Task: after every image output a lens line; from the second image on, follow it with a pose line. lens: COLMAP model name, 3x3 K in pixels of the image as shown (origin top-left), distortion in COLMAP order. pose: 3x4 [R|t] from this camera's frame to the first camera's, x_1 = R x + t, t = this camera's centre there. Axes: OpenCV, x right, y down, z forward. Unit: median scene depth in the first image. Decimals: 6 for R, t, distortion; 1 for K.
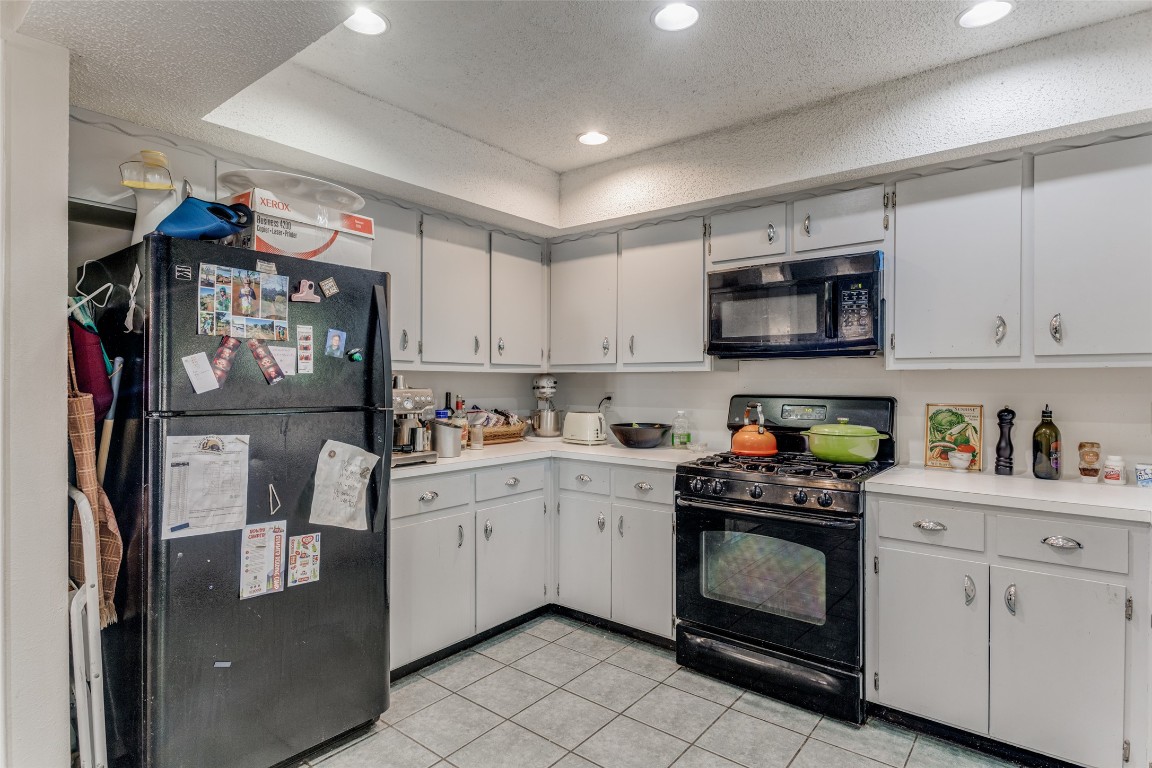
lens RADIAL K [[598.9, 0, 576.0], [0, 598.9, 384.0], [0, 0, 1]] dist [-0.007175, -0.000535]
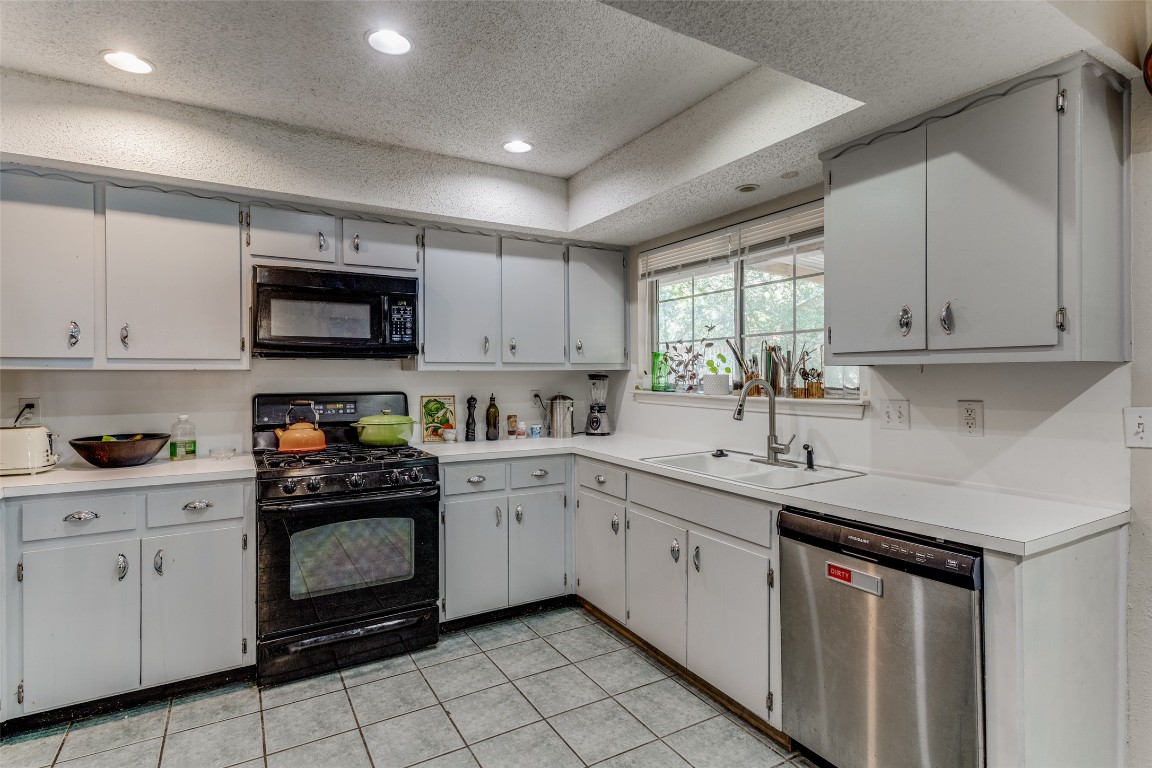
lens RADIAL K [[559.3, 0, 571.5], [0, 559.3, 379.1], [0, 0, 1]] dist [-0.000024, 0.000162]
pose [[0.359713, -0.004506, 0.933052, -0.480224], [0.011397, 0.999935, 0.000436, -0.001403], [-0.932994, 0.010477, 0.359741, 0.245510]]
